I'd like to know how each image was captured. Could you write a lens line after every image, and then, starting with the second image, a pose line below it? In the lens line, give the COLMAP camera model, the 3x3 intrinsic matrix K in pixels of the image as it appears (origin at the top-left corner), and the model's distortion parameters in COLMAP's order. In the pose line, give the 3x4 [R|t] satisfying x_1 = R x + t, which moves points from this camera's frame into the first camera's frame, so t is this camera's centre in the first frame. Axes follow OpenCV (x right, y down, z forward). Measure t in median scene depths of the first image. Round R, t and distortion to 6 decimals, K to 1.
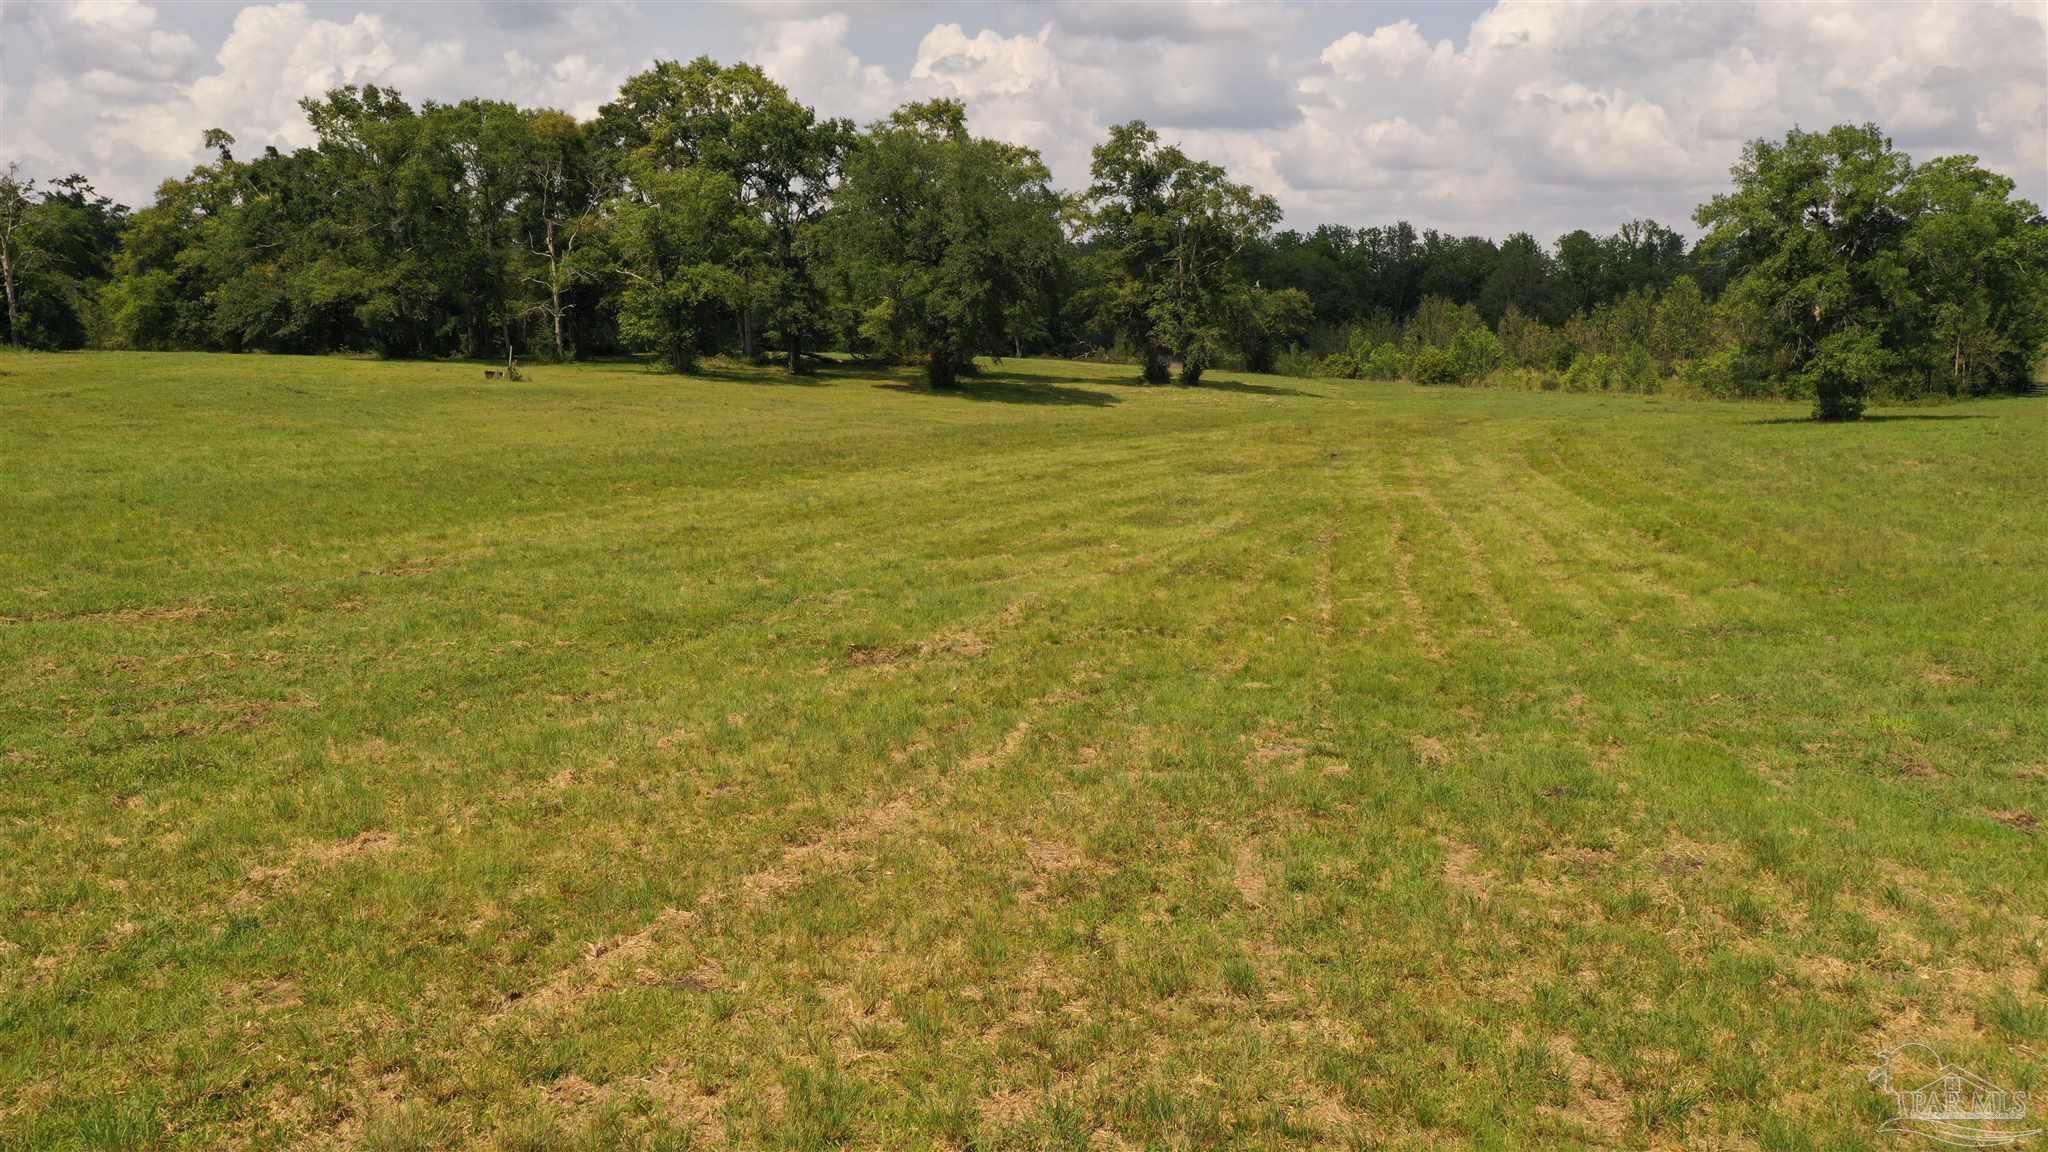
lens RADIAL K [[1640.7, 0, 1037.2], [0, 1640.7, 570.8], [0, 0, 1]] dist [0.016208, 0.005980]
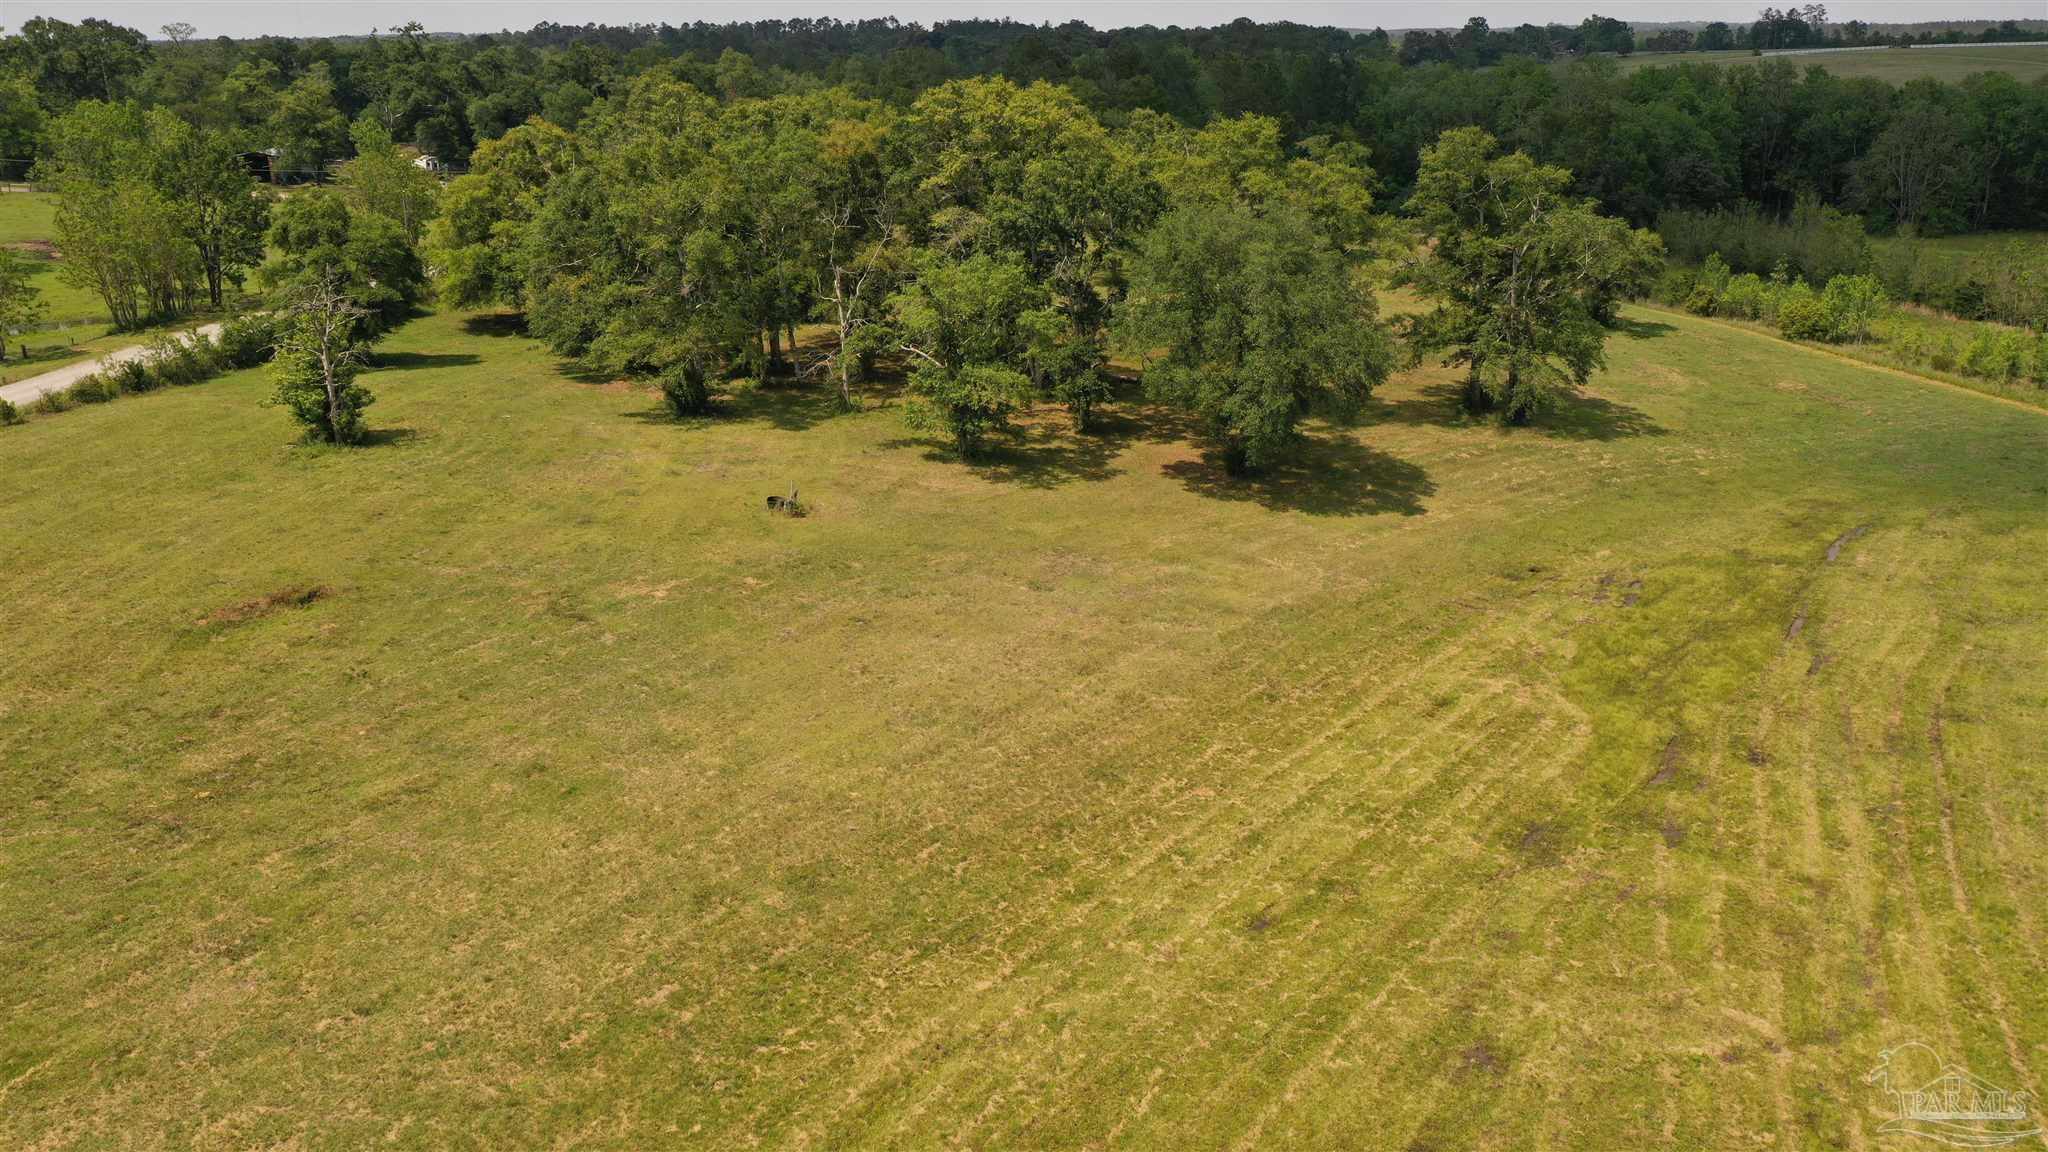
lens RADIAL K [[1637.2, 0, 1024.0], [0, 1637.2, 576.0], [0, 0, 1]] dist [0.014372, 0.000556]
pose [[0.981568, 0.053560, -0.183453, -0.002249], [-0.021950, 0.985168, 0.170184, -0.189670], [0.189847, -0.163021, 0.968185, 0.056187]]
